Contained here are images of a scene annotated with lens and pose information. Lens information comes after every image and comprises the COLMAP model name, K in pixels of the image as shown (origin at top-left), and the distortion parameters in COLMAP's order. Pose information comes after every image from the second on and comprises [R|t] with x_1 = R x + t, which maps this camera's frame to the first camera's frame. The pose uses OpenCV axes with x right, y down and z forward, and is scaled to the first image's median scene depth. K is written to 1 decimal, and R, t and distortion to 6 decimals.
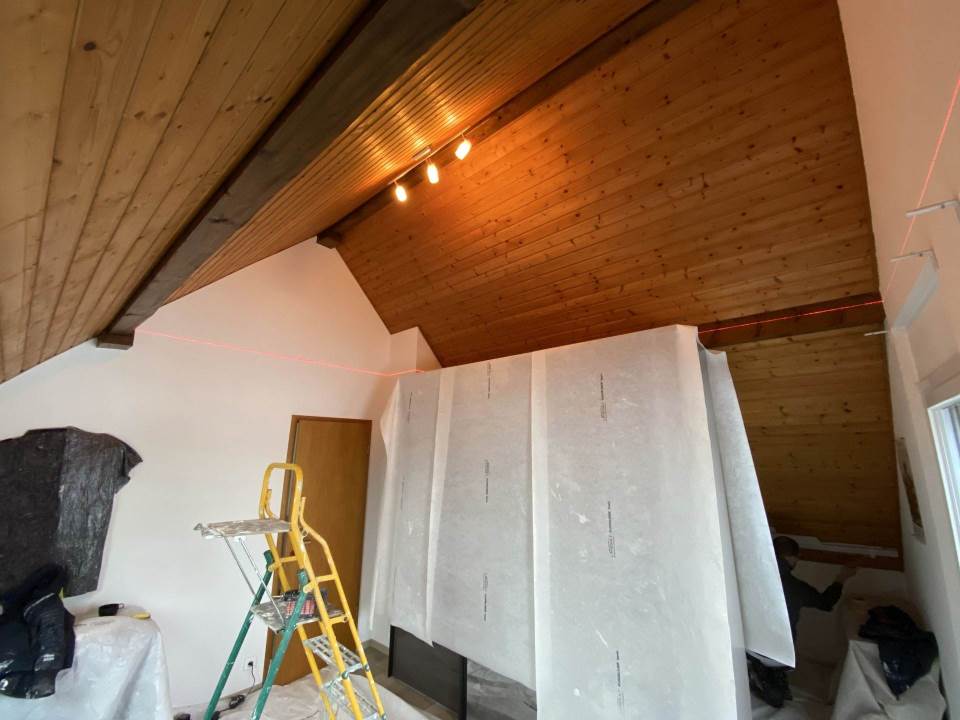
lens RADIAL K [[386.4, 0, 473.0], [0, 386.4, 356.1], [0, 0, 1]] dist [0.009530, -0.016659]
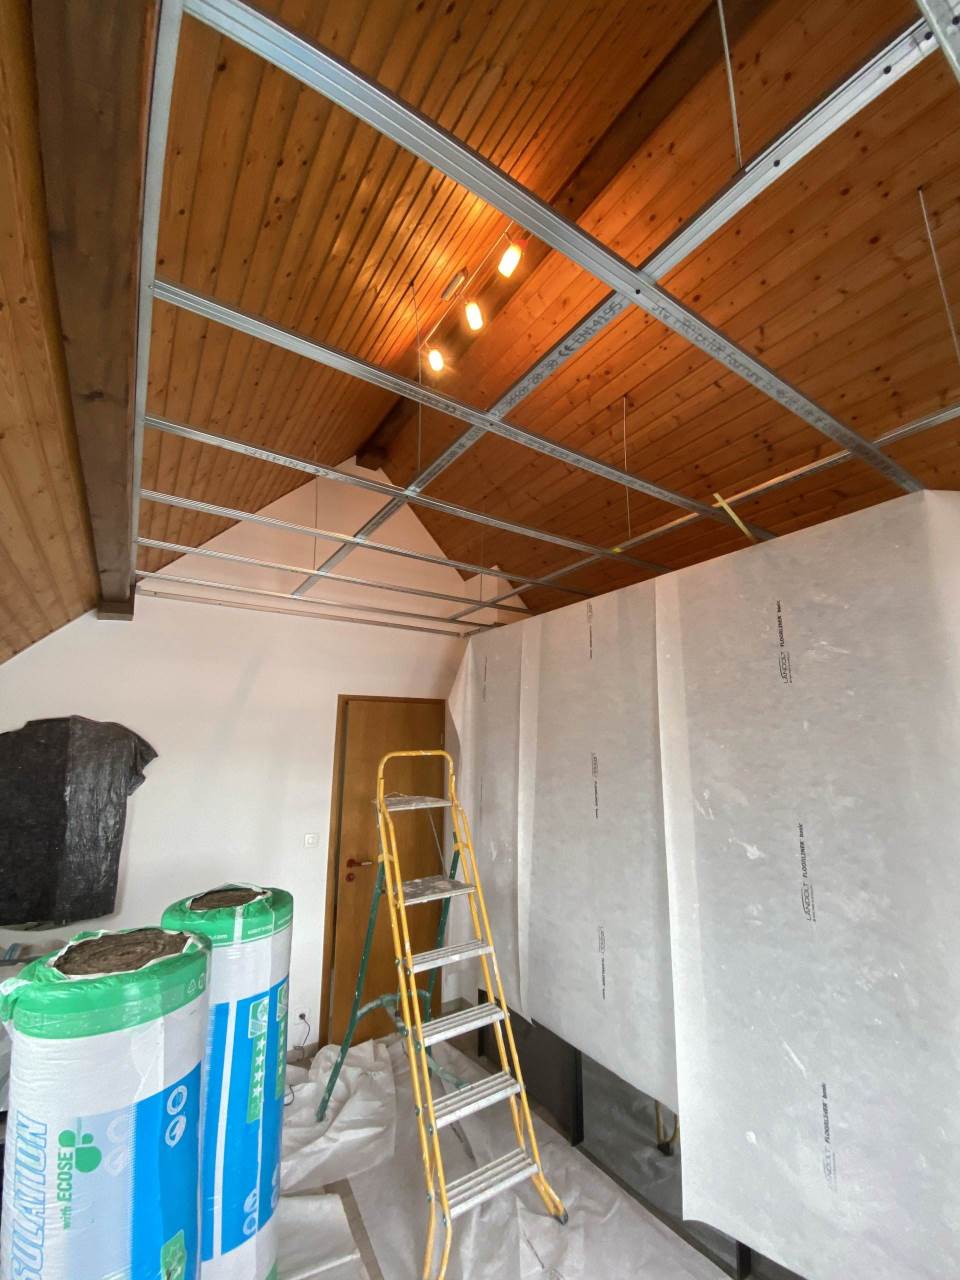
lens RADIAL K [[516.6, 0, 482.9], [0, 516.6, 636.4], [0, 0, 1]] dist [0.013103, -0.019207]
pose [[0.962995, -0.062307, -0.262218, 0.108984], [0.071636, 0.997088, 0.026162, 0.044583], [0.259825, -0.043979, 0.964654, 0.148164]]
